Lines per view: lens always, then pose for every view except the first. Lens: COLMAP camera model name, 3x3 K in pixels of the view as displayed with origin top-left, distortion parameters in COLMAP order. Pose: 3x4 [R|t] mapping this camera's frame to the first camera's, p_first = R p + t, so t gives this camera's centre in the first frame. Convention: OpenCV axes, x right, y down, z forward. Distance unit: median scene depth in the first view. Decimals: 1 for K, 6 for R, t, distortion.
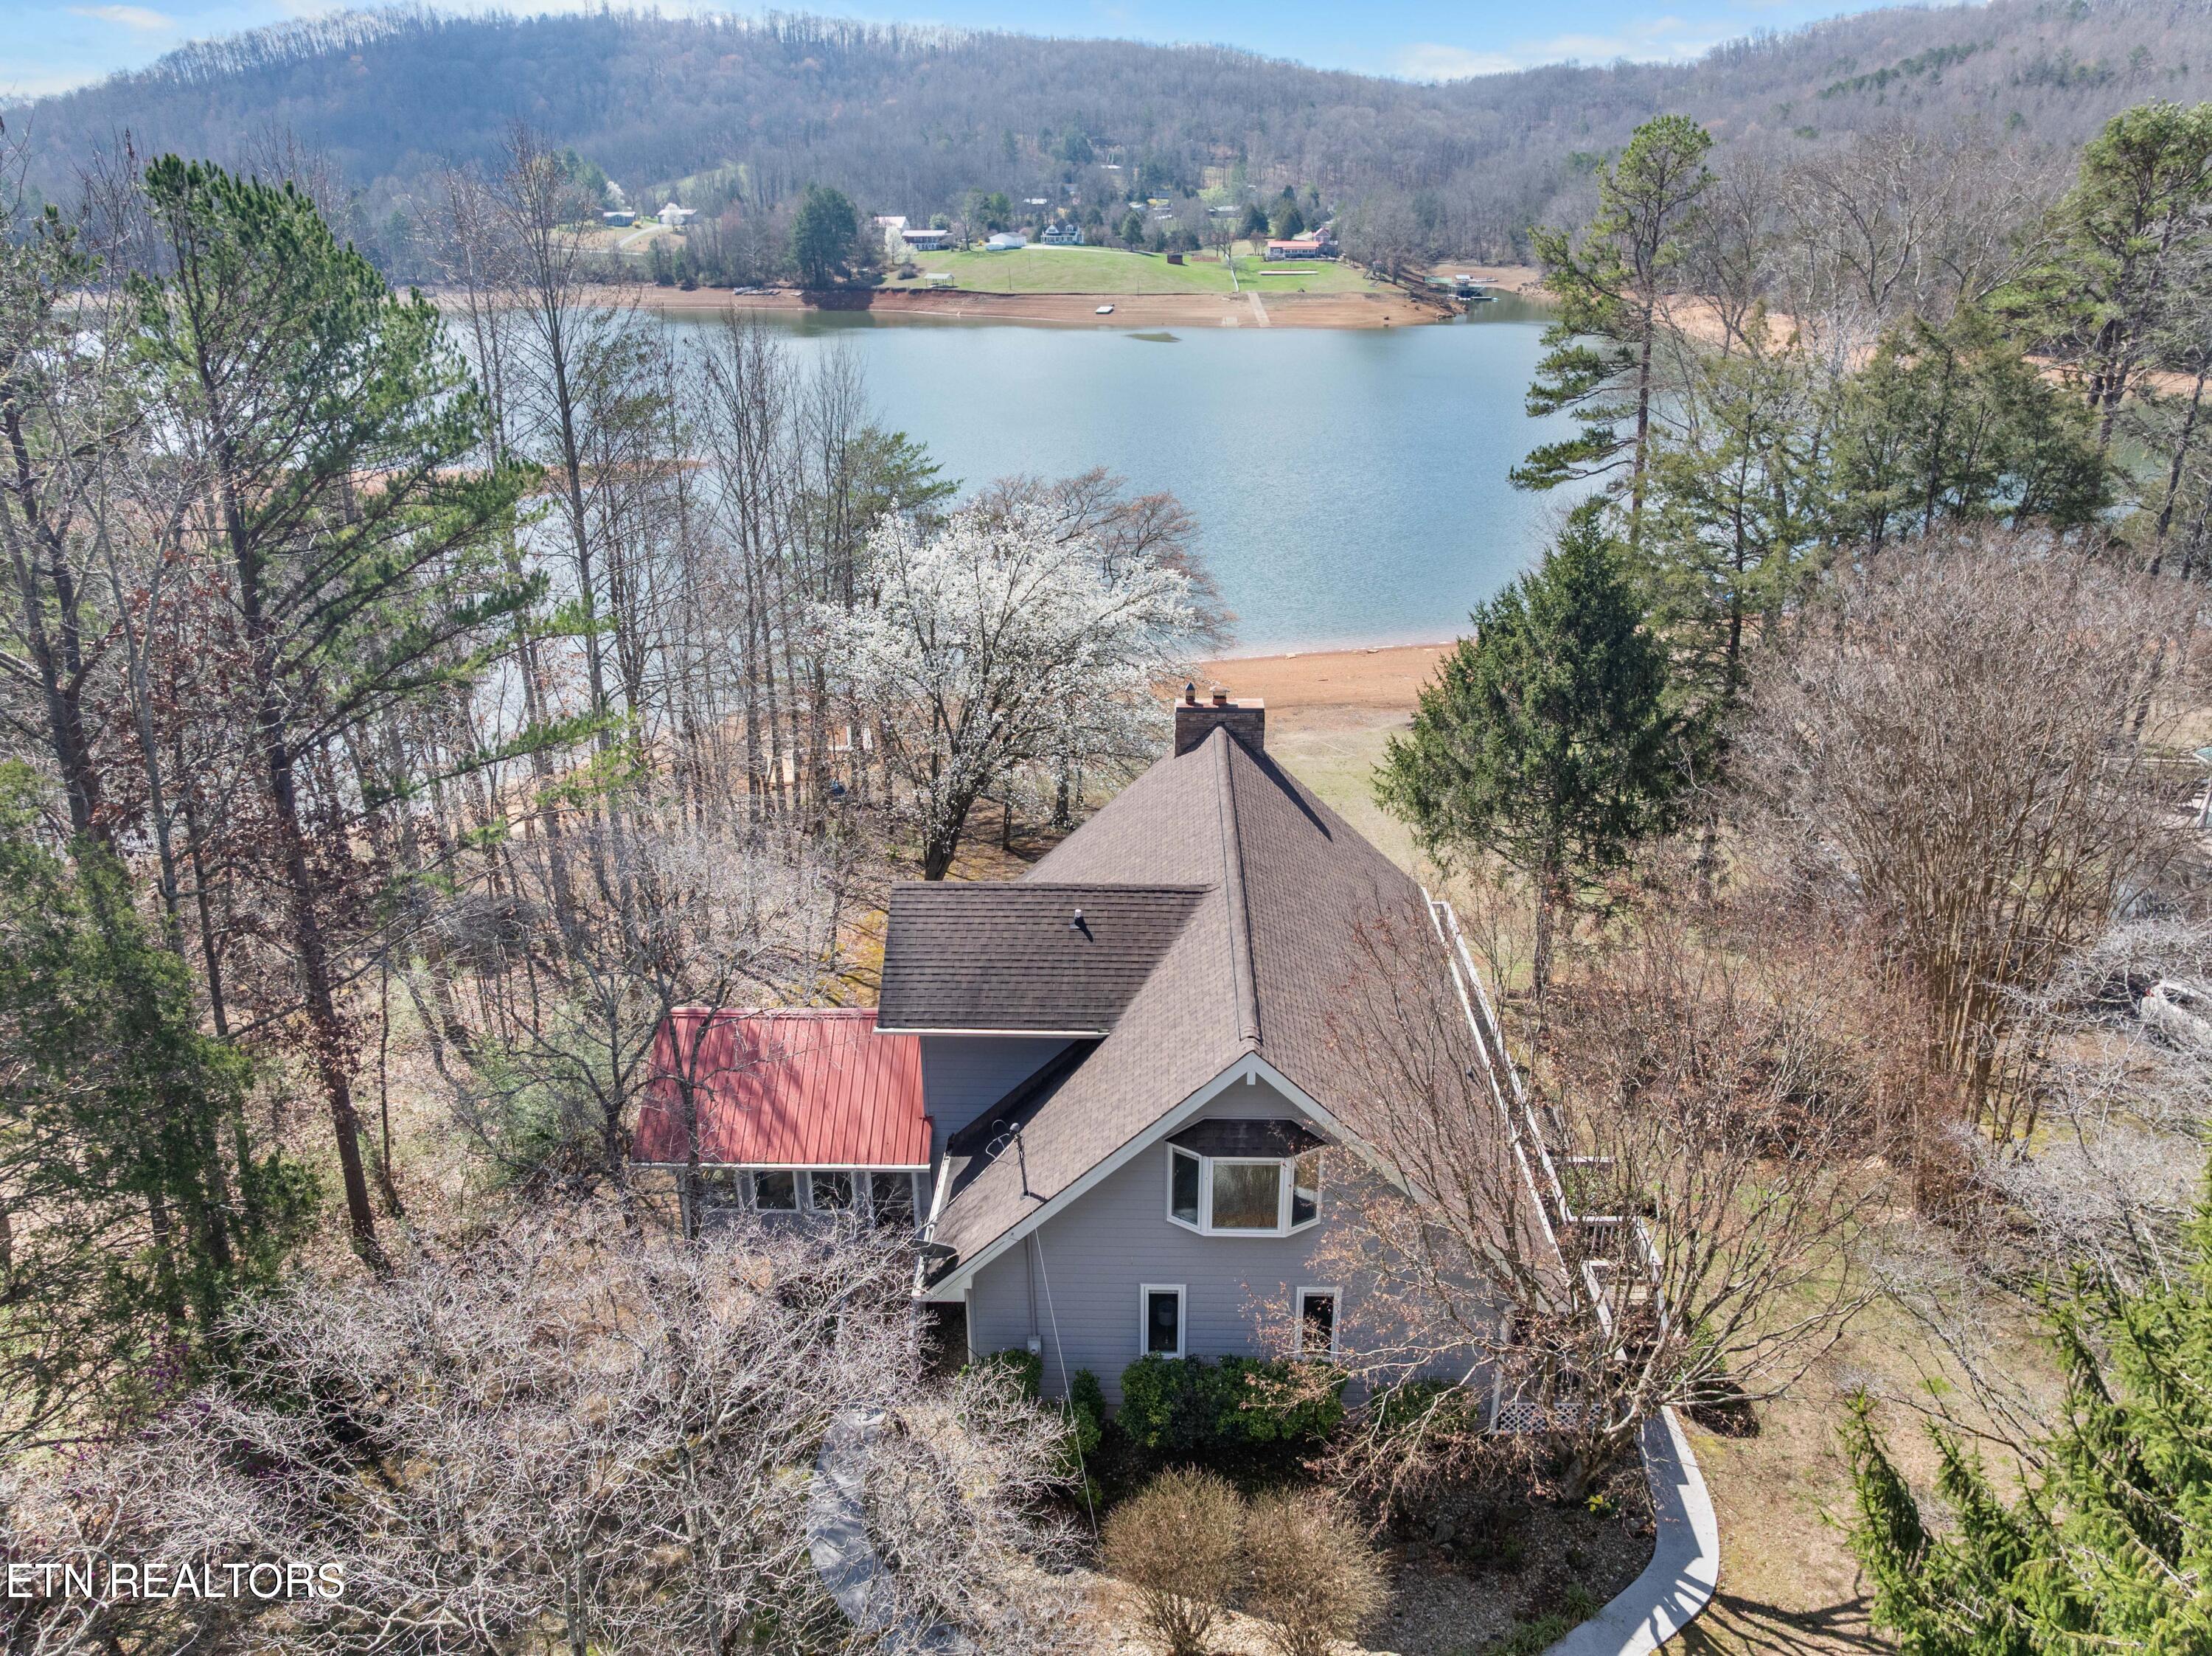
lens RADIAL K [[1625.2, 0, 1106.0], [0, 1625.2, 828.0], [0, 0, 1]] dist [-0.101130, -0.001638]
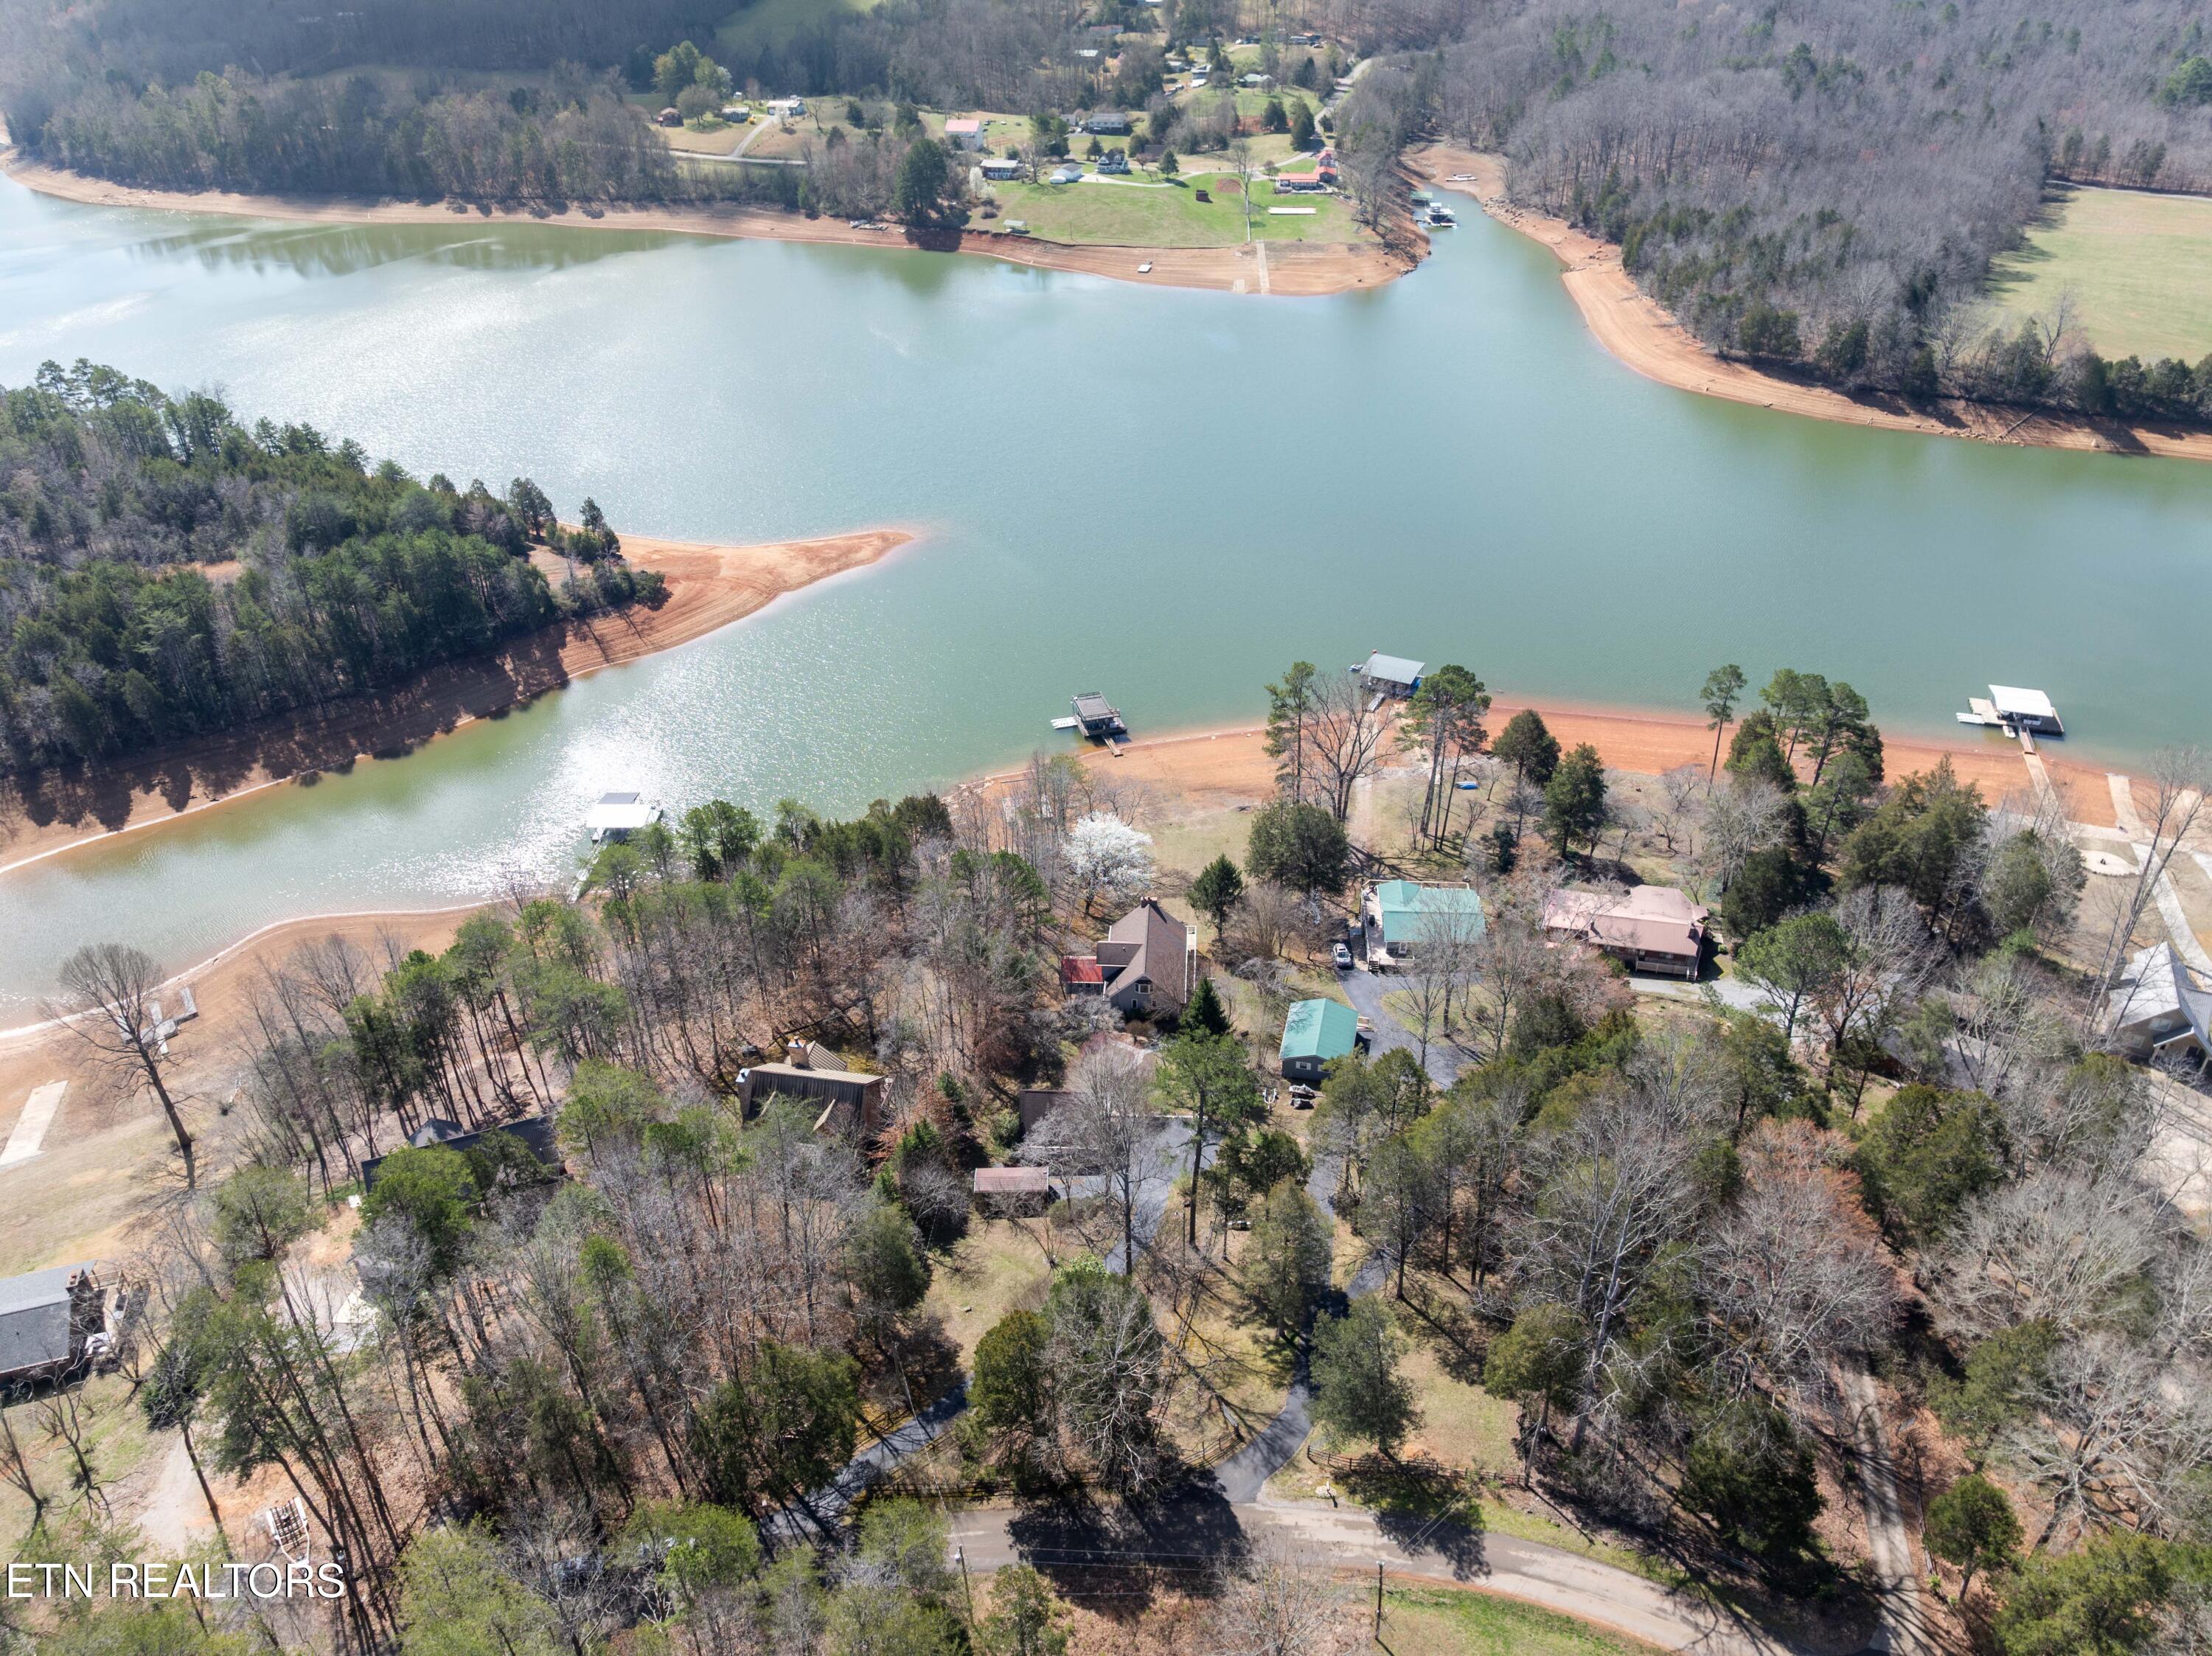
lens RADIAL K [[1625.2, 0, 1106.0], [0, 1625.2, 828.0], [0, 0, 1]] dist [-0.101130, -0.001638]
pose [[0.999651, 0.010570, -0.024231, 0.003907], [-0.006138, 0.984344, 0.176153, -0.096155], [0.025713, -0.175943, 0.984065, -0.330840]]
